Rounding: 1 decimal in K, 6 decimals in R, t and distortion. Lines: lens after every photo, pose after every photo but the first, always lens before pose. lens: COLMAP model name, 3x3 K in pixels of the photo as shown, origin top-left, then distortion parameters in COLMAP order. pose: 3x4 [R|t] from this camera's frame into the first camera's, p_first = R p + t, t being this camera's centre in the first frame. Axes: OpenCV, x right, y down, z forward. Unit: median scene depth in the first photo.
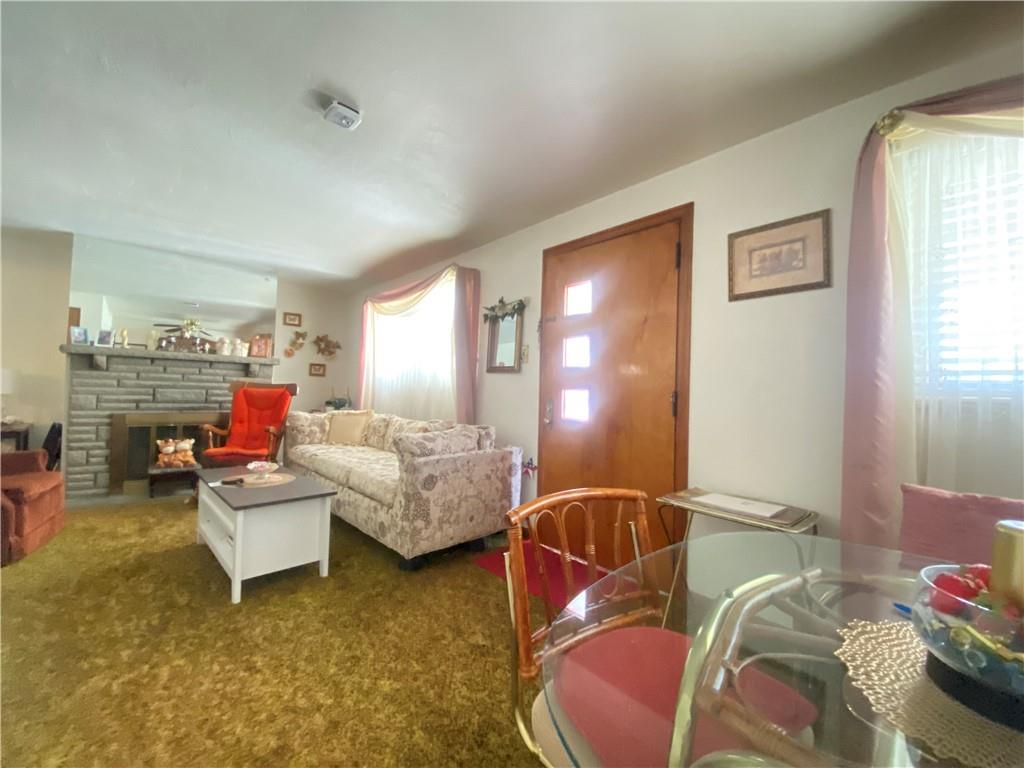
lens RADIAL K [[407.6, 0, 512.0], [0, 407.6, 384.0], [0, 0, 1]] dist [0.000988, -0.015141]
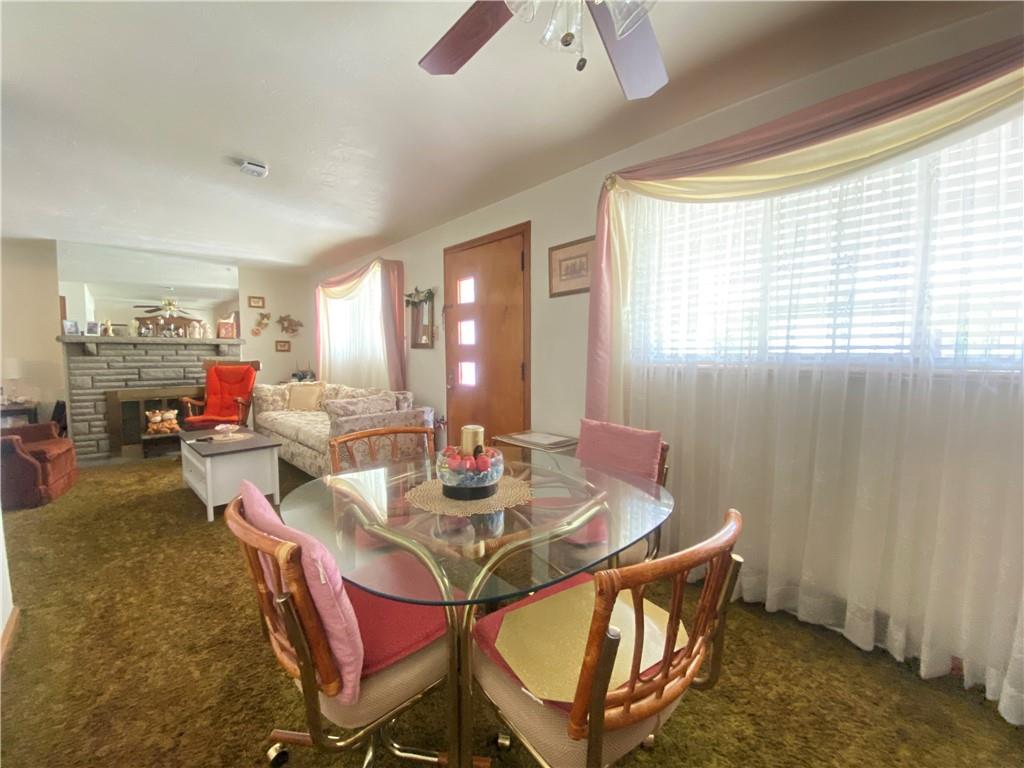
lens RADIAL K [[407.6, 0, 512.0], [0, 407.6, 384.0], [0, 0, 1]] dist [0.000988, -0.015141]
pose [[0.999418, -0.030518, 0.015220, 0.217620], [0.029000, 0.995374, 0.091593, -0.024055], [-0.017945, -0.091099, 0.995680, -0.232622]]
